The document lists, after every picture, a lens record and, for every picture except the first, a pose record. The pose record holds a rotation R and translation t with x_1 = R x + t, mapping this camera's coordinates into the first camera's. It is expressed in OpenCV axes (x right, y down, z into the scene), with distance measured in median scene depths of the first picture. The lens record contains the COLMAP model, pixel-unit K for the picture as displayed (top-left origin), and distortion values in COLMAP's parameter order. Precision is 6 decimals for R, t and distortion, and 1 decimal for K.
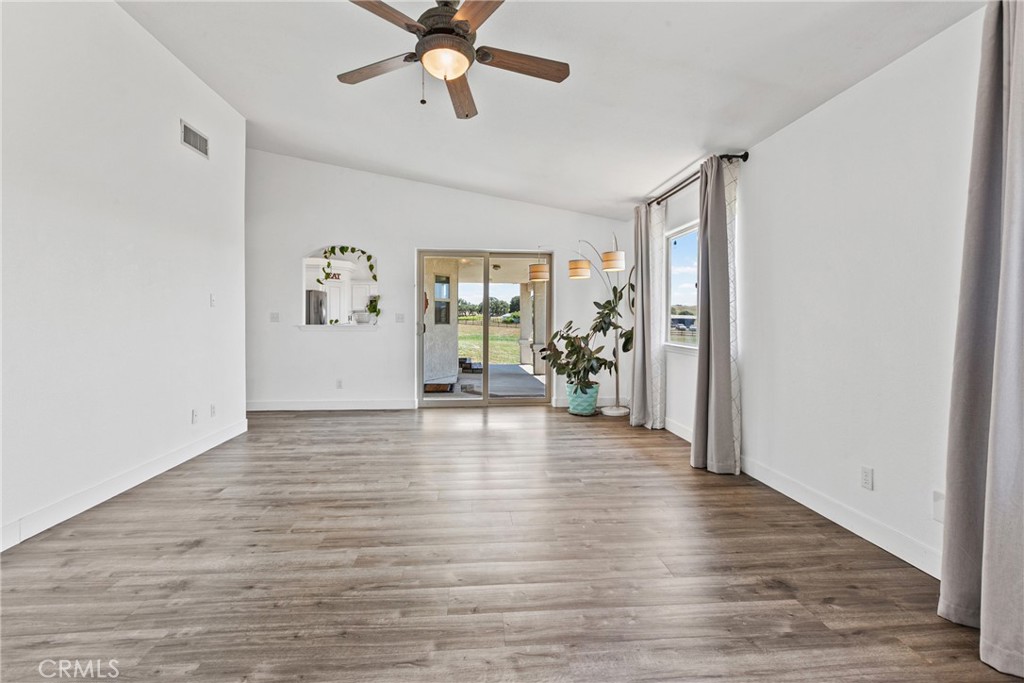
lens RADIAL K [[472.5, 0, 512.0], [0, 472.5, 334.8], [0, 0, 1]] dist [-0.005660, -0.001640]
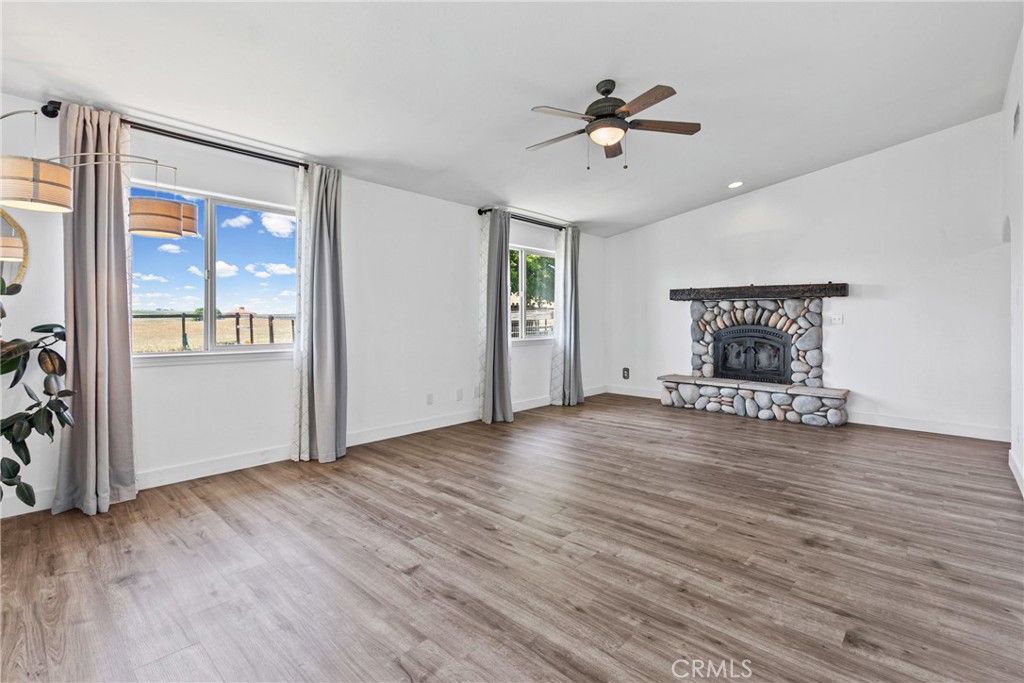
lens RADIAL K [[472.5, 0, 512.0], [0, 472.5, 331.6], [0, 0, 1]] dist [-0.005660, -0.001640]
pose [[-0.671890, -0.022175, 0.740318, -0.926367], [0.015692, 0.998901, 0.044162, -0.064024], [-0.740484, 0.041289, -0.670804, 2.019195]]
